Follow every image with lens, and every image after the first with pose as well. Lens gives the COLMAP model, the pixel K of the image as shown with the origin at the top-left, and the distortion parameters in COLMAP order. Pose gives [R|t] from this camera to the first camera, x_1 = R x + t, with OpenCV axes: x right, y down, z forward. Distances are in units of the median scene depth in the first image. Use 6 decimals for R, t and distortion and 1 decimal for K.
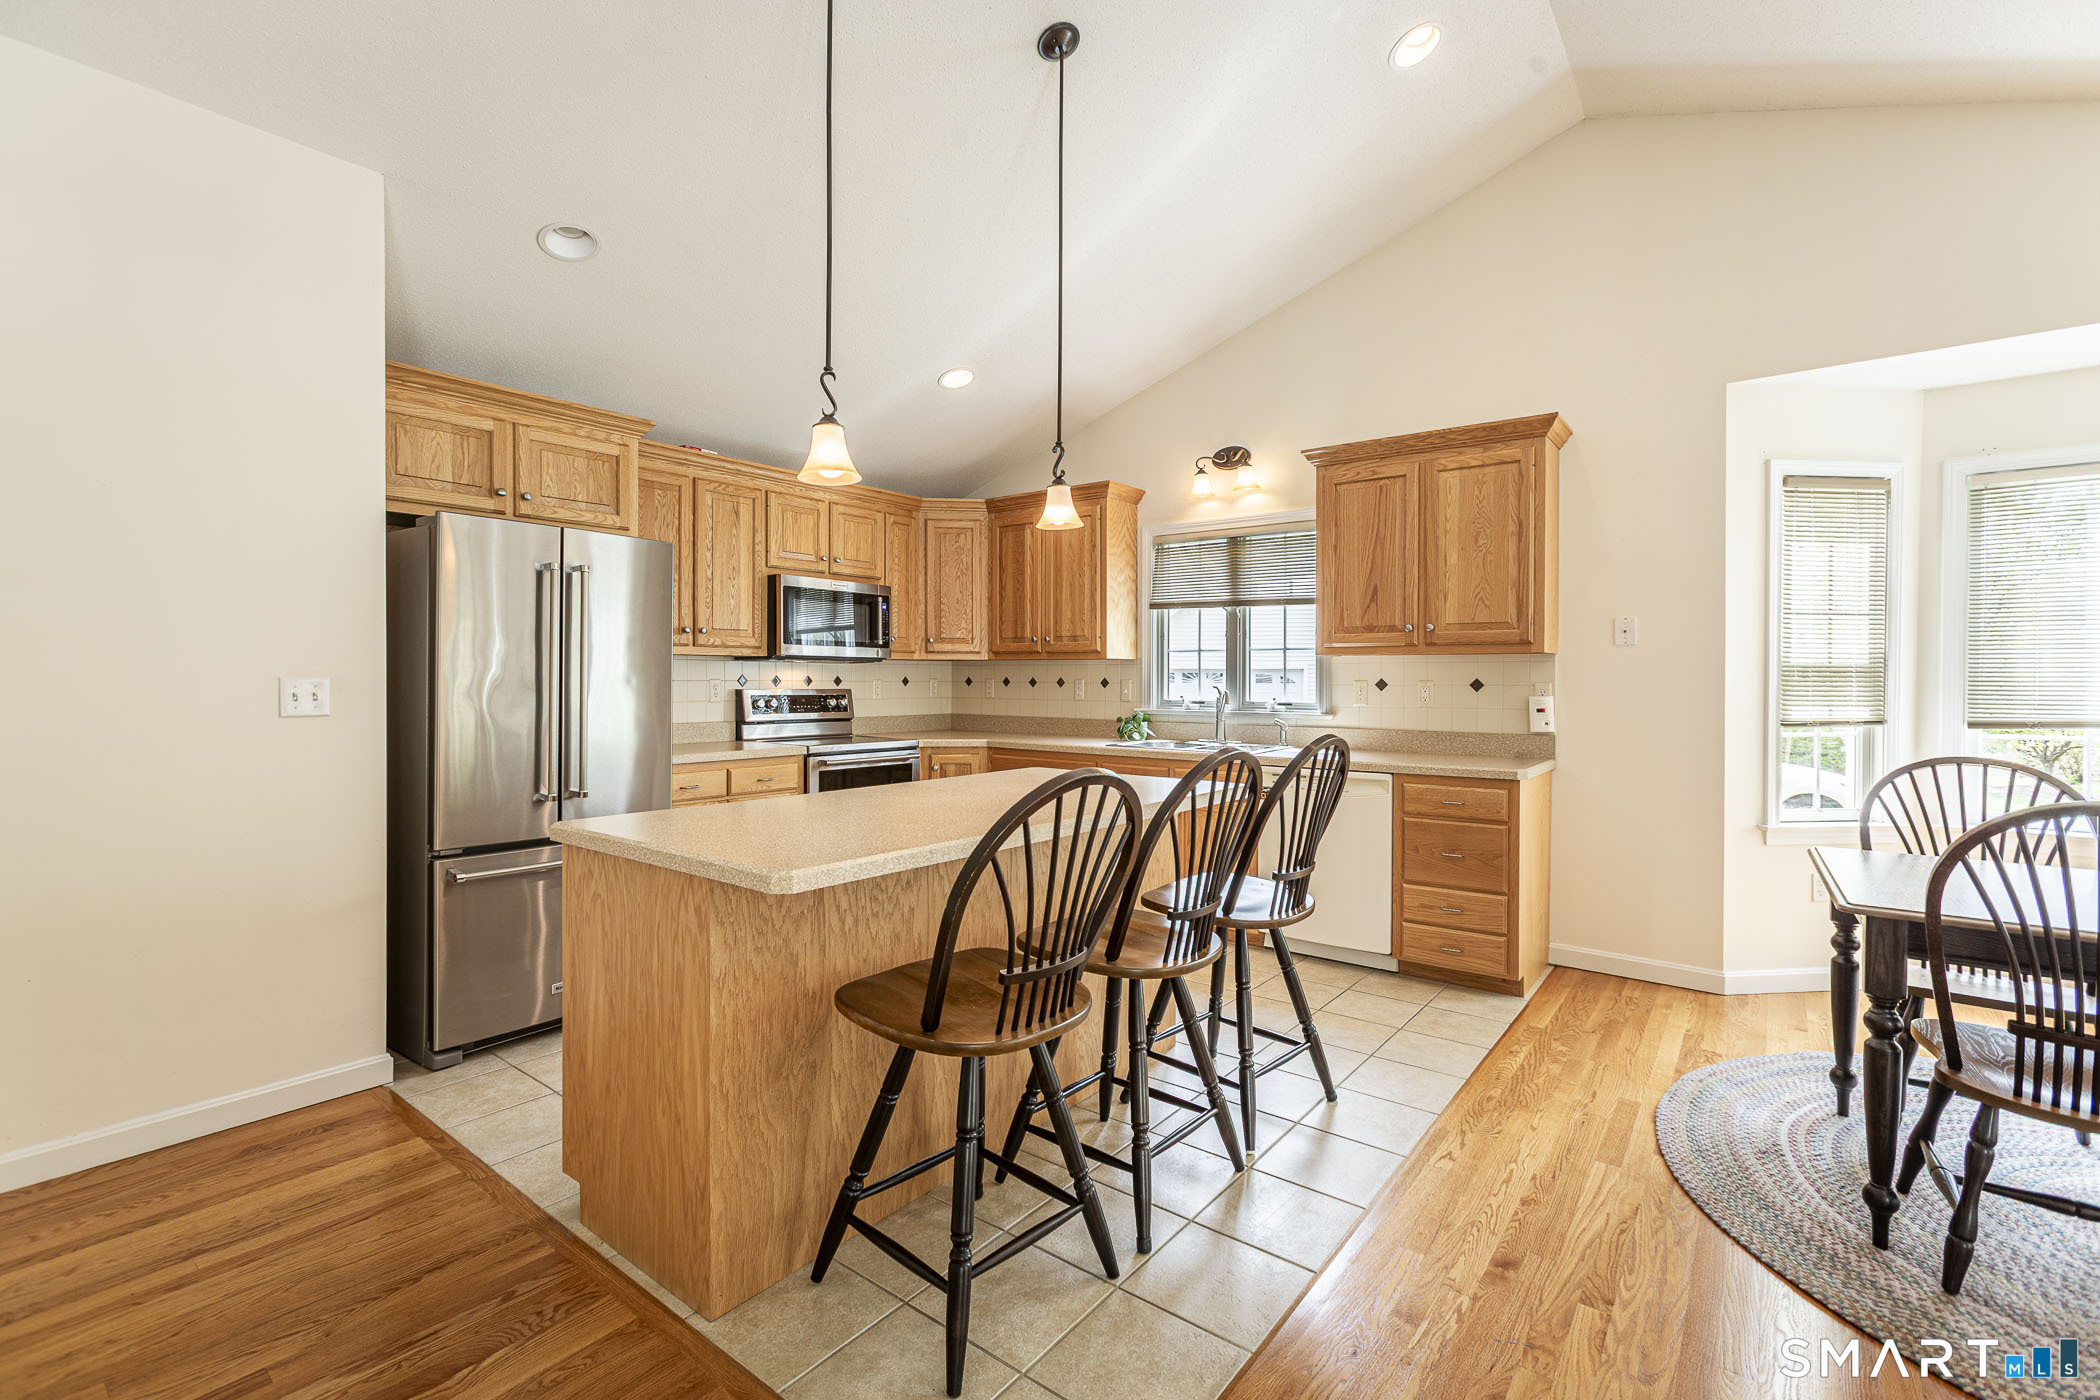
lens RADIAL K [[935.8, 0, 1044.8], [0, 935.8, 687.0], [0, 0, 1]] dist [-0.022294, 0.000720]
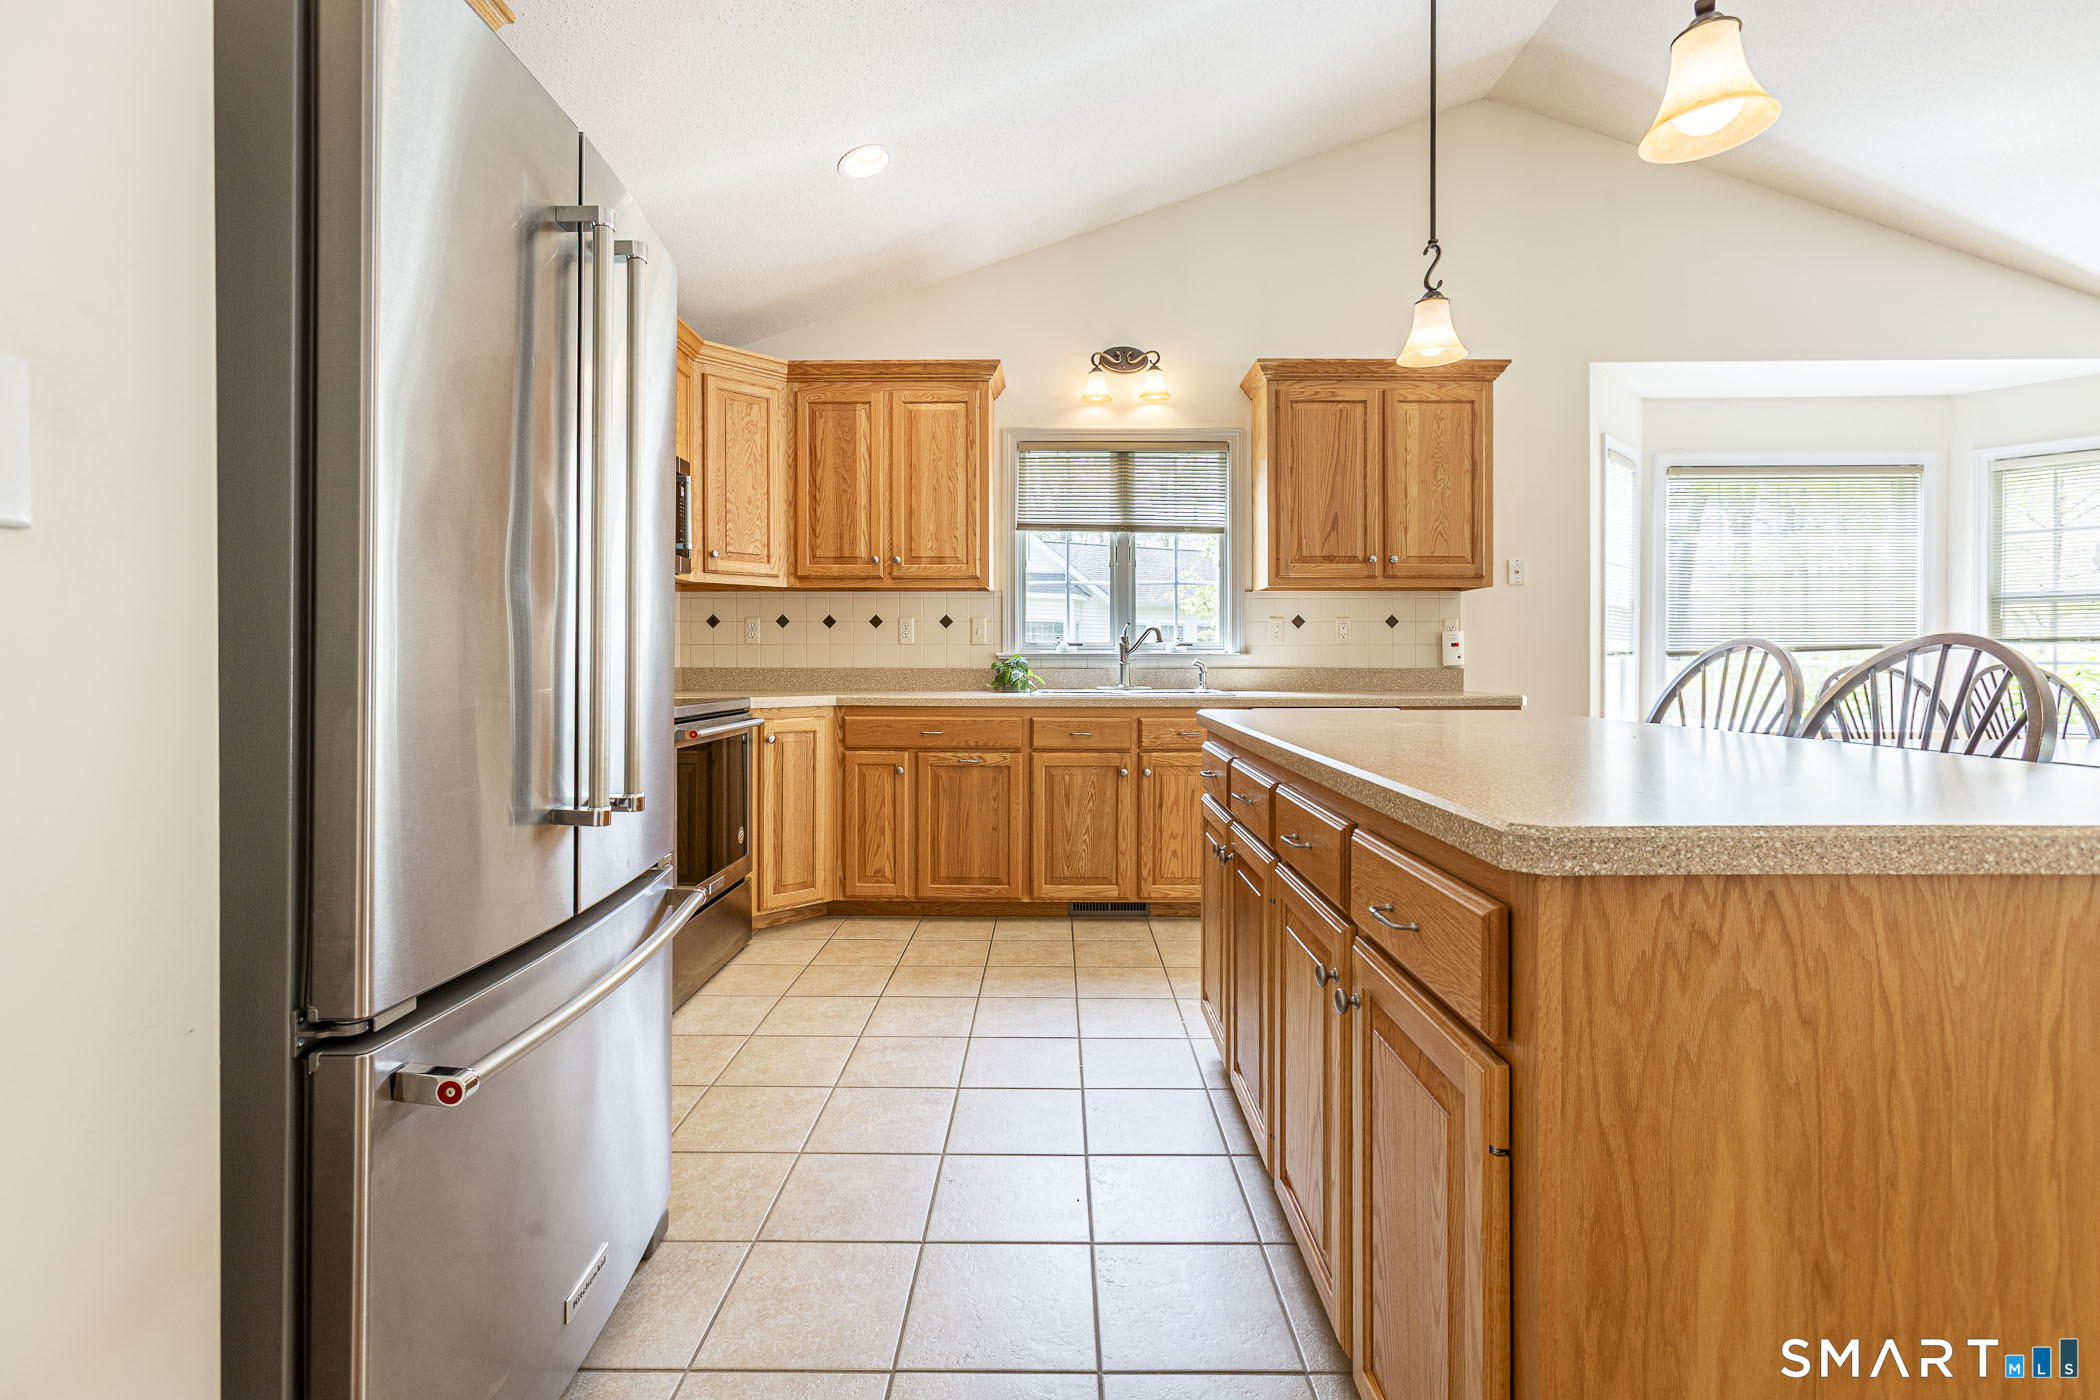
lens RADIAL K [[935.8, 0, 1044.0], [0, 935.8, 660.3], [0, 0, 1]] dist [-0.022294, 0.000720]
pose [[0.795389, -0.003108, 0.606091, -0.421147], [0.007239, 0.999964, -0.004373, 0.039146], [-0.606056, 0.007866, 0.795383, 0.397098]]
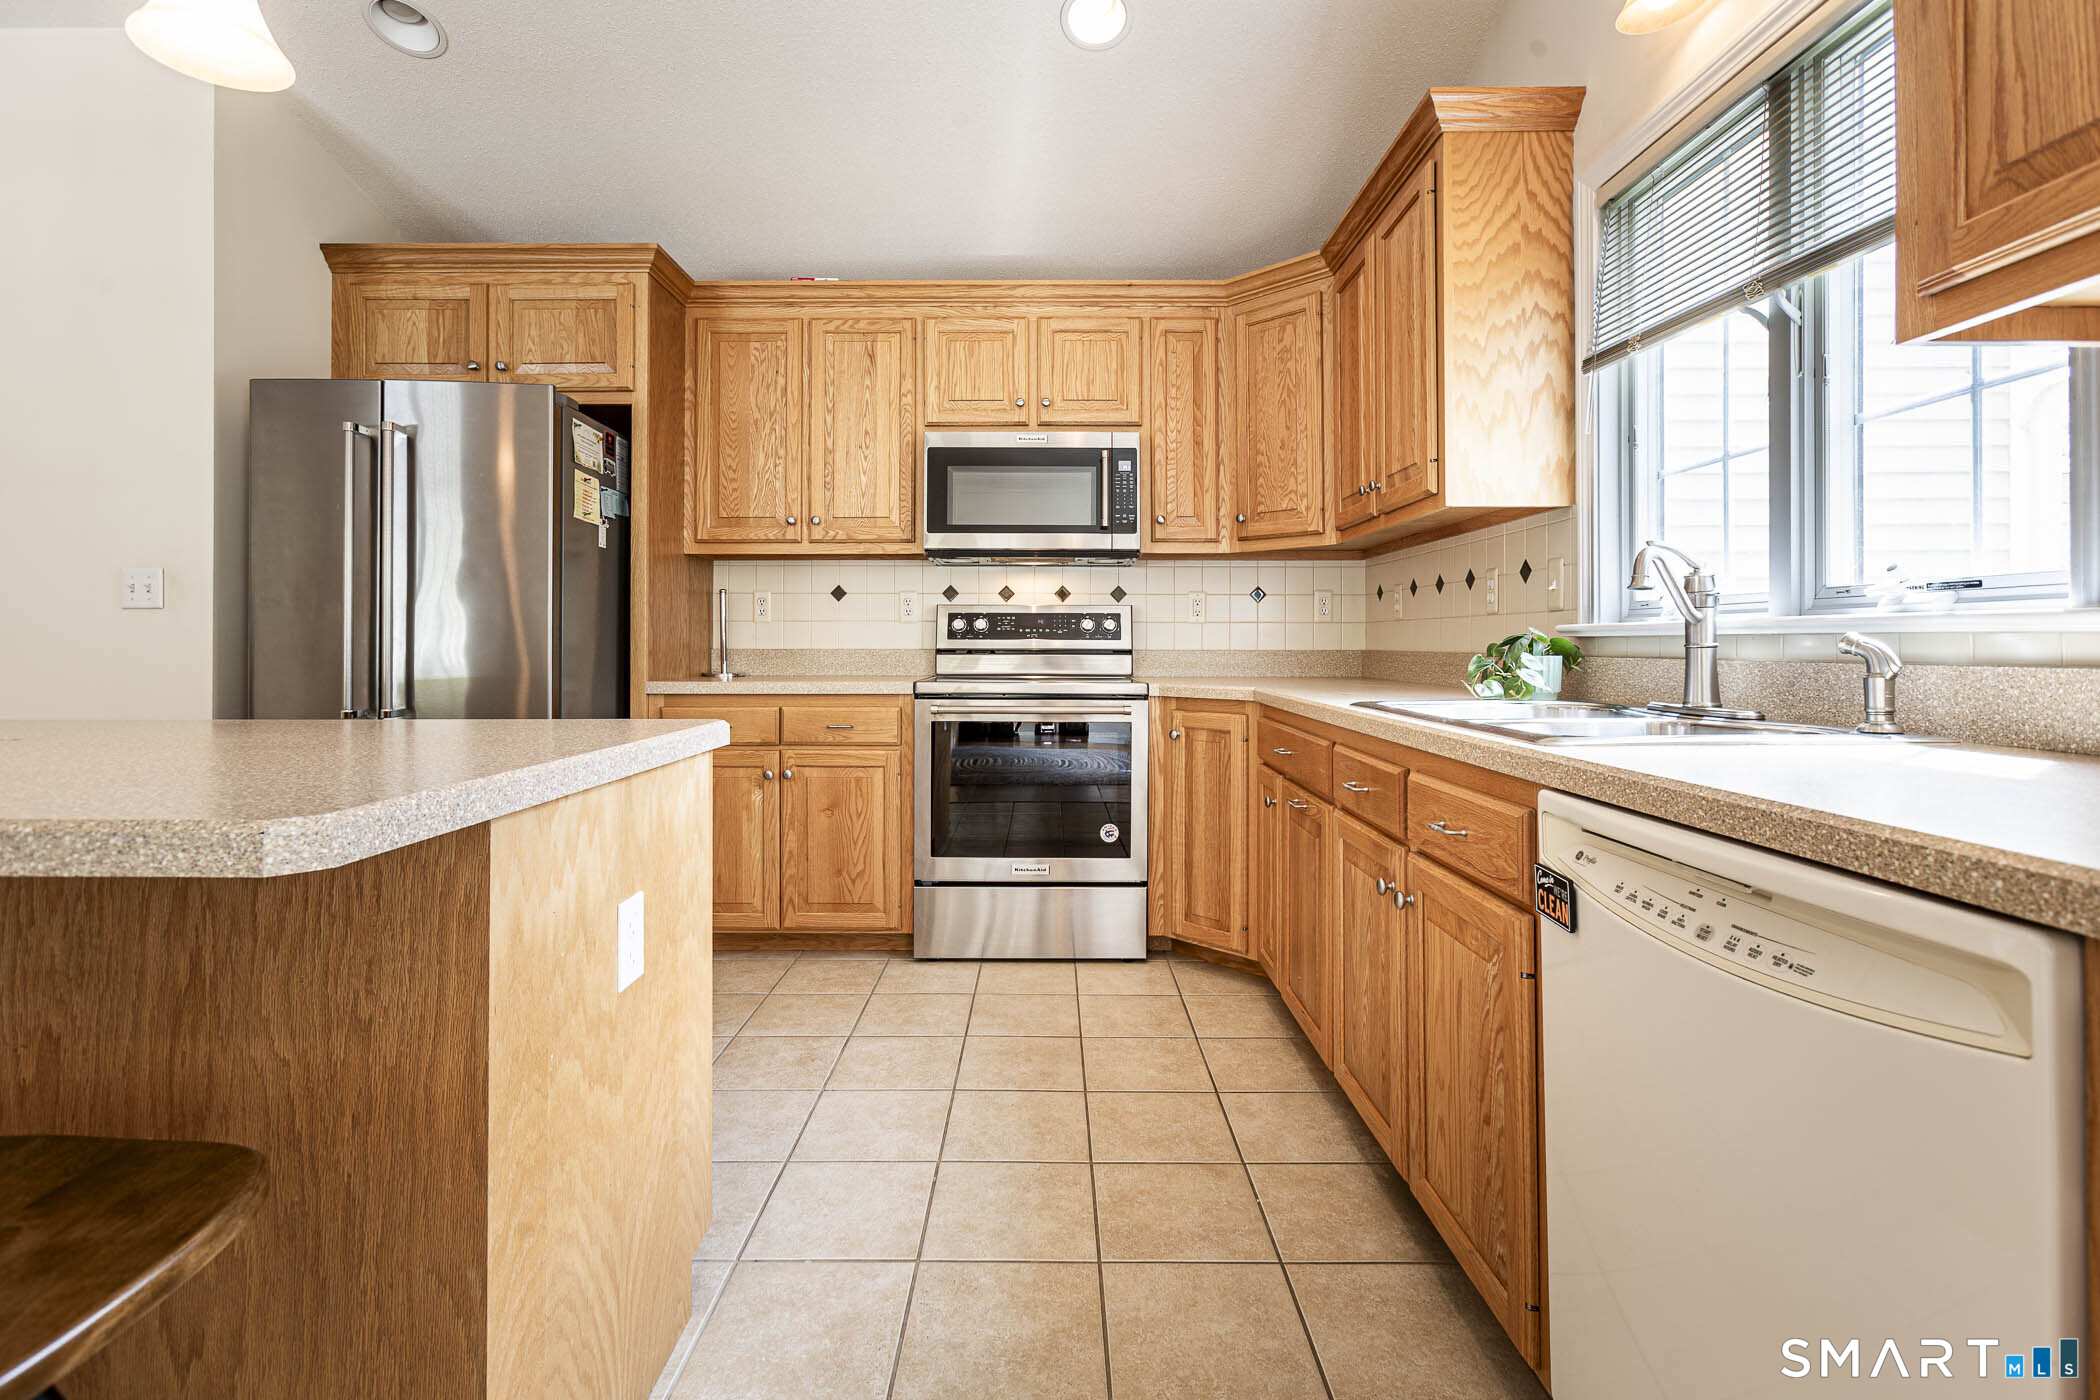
lens RADIAL K [[935.8, 0, 1042.8], [0, 935.8, 647.0], [0, 0, 1]] dist [-0.022294, 0.000720]
pose [[0.618383, -0.003340, -0.785869, 0.324122], [-0.005566, 0.999947, -0.008629, 0.044681], [0.785857, 0.009710, 0.618332, 0.671737]]
